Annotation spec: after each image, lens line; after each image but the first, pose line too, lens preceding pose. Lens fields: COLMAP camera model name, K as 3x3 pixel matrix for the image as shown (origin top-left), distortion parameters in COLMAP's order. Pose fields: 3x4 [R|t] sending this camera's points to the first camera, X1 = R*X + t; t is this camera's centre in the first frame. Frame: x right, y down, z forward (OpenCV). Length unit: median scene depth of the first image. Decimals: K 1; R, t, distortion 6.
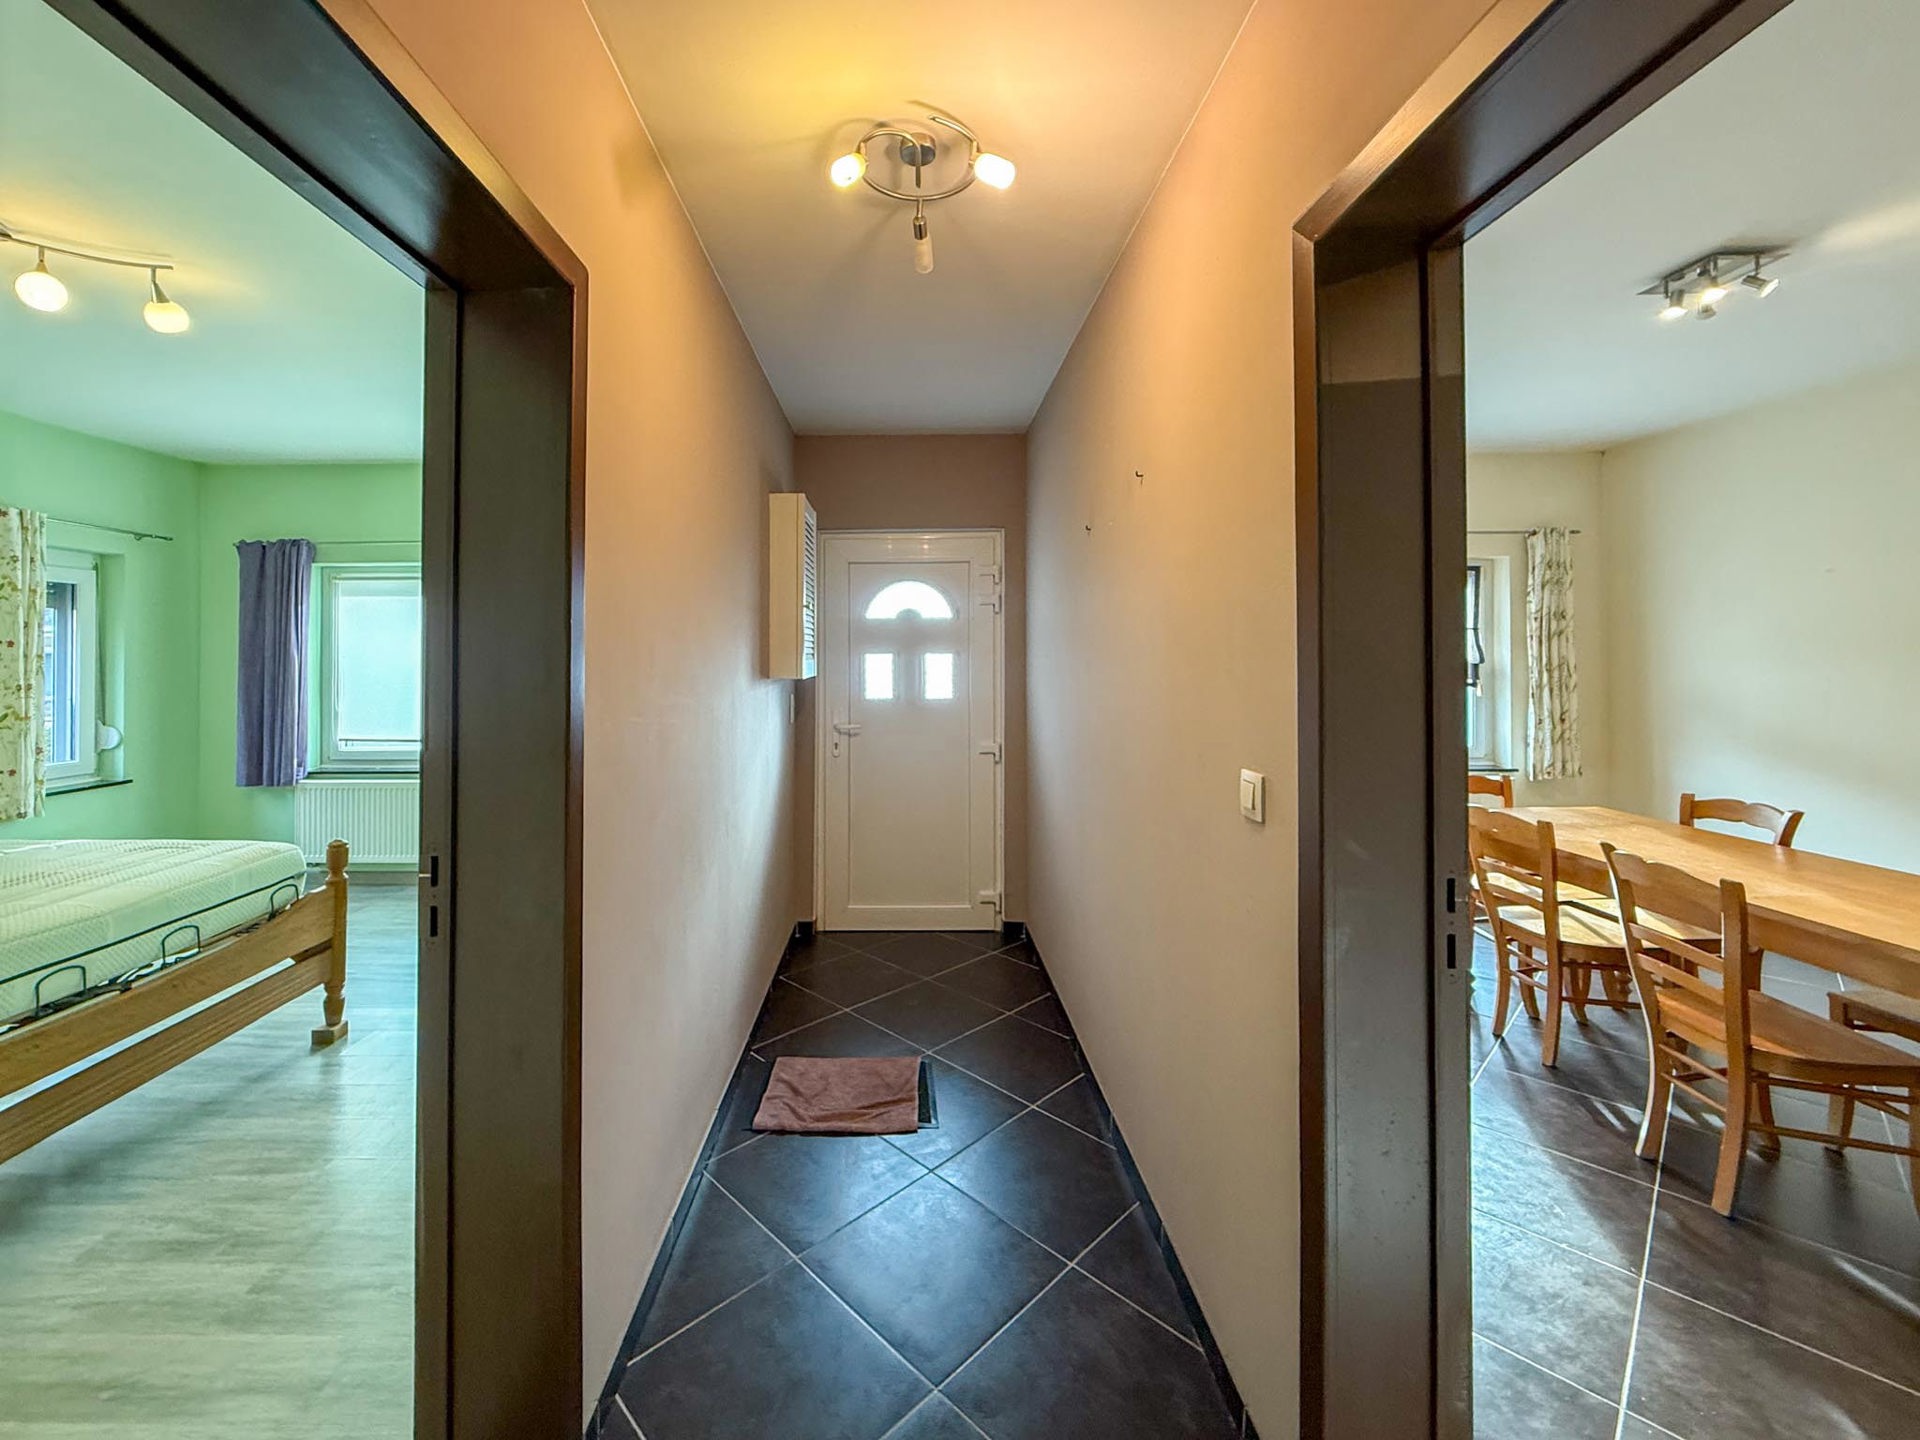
lens RADIAL K [[775.9, 0, 880.3], [0, 775.9, 649.7], [0, 0, 1]] dist [-0.000319, 0.000613]
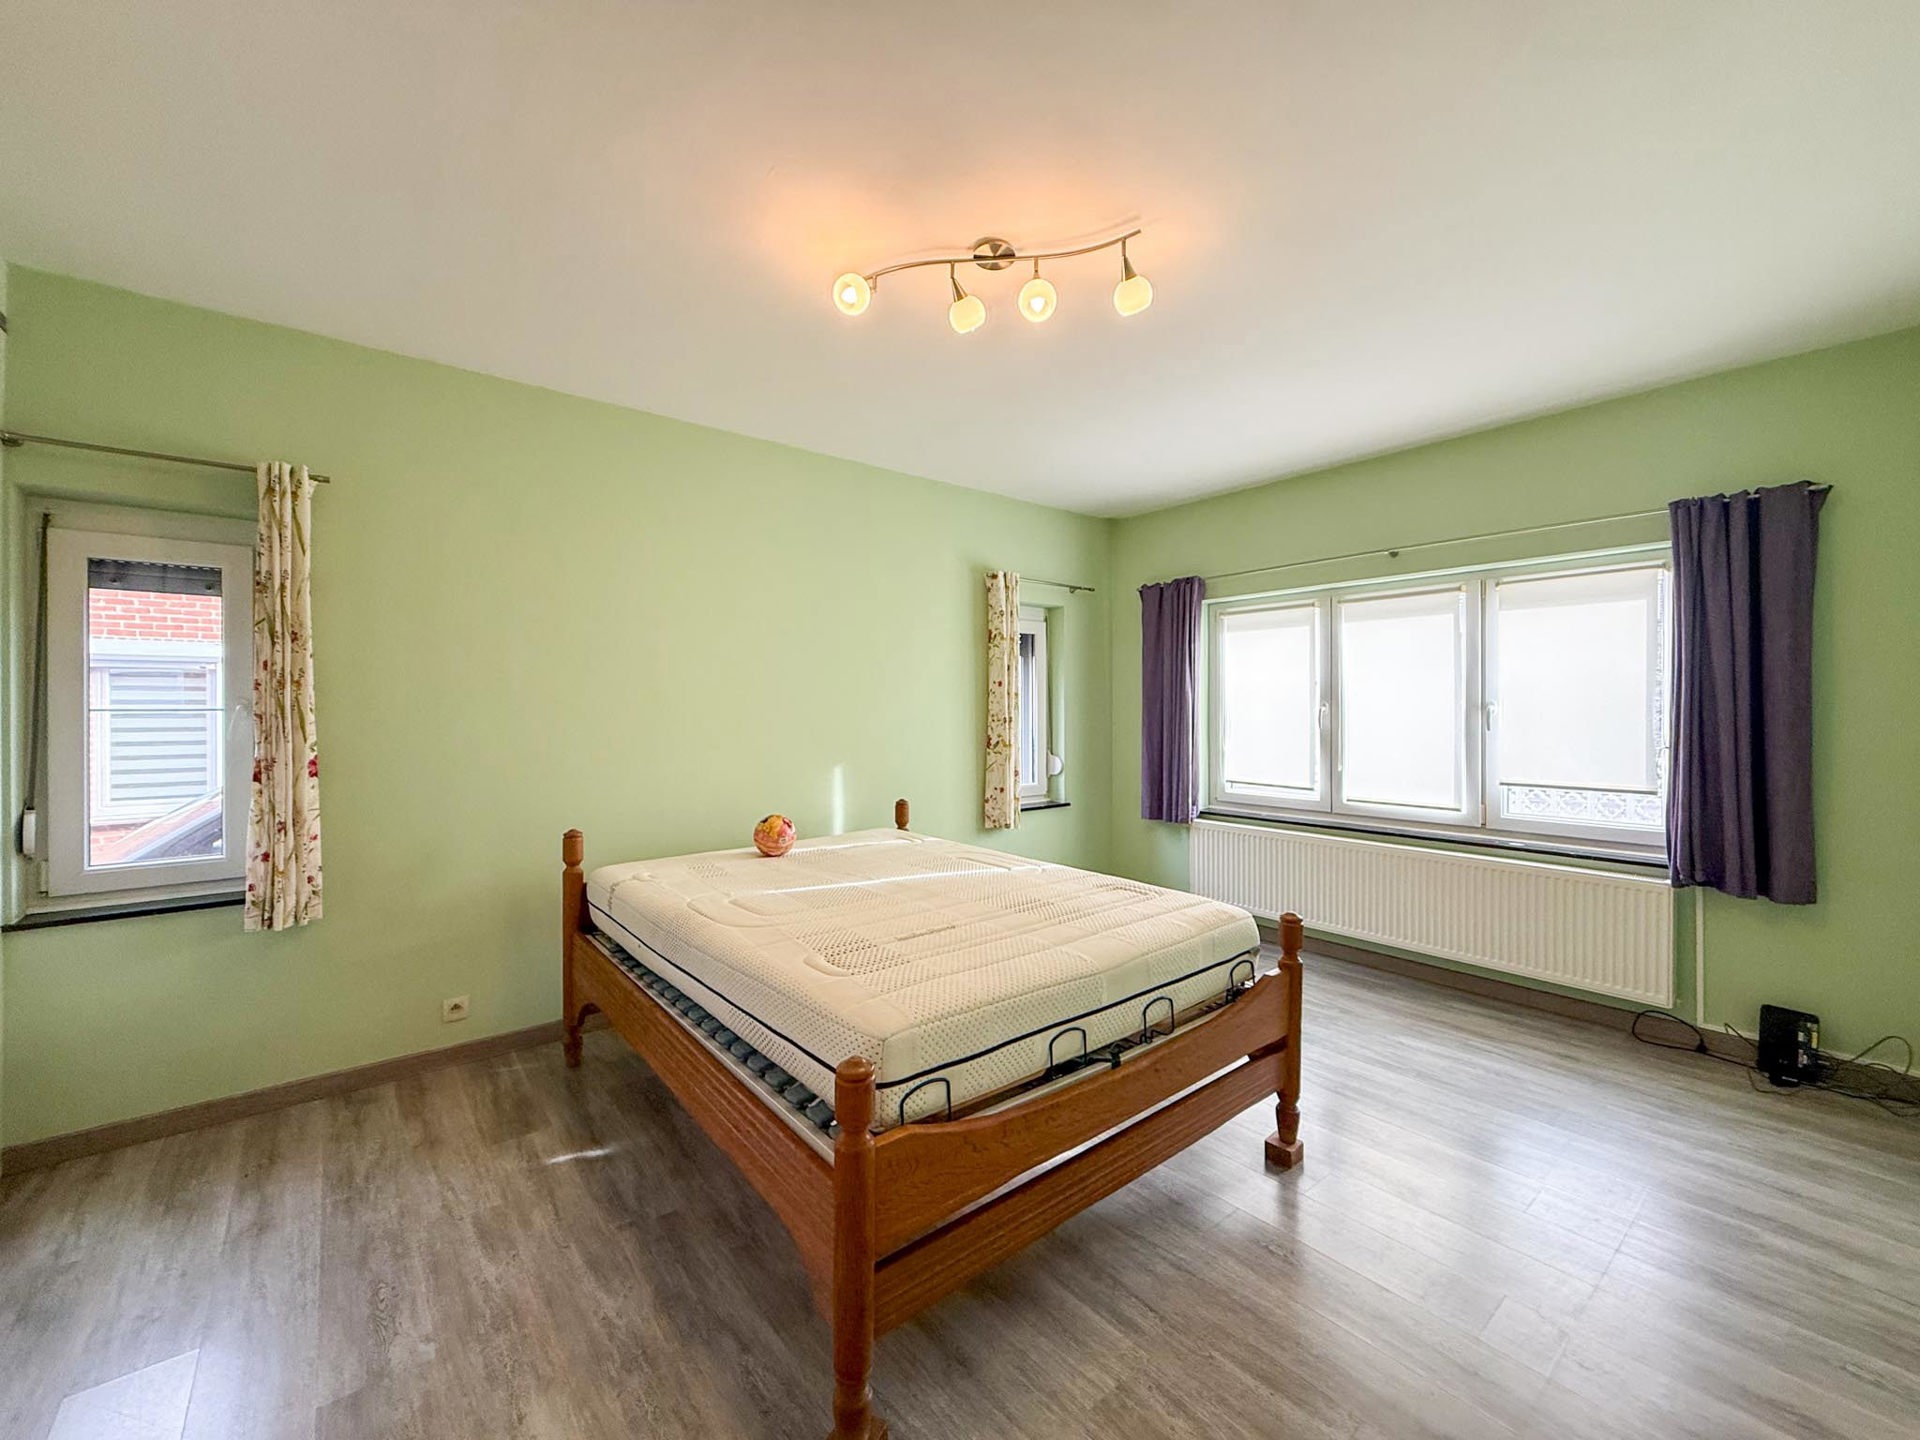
lens RADIAL K [[775.9, 0, 960.9], [0, 775.9, 710.2], [0, 0, 1]] dist [-0.000319, 0.000613]
pose [[0.642077, 0.004193, -0.766629, -0.225914], [0.007522, 0.999902, 0.011769, 0.018934], [0.766604, -0.013323, 0.641982, 0.170965]]
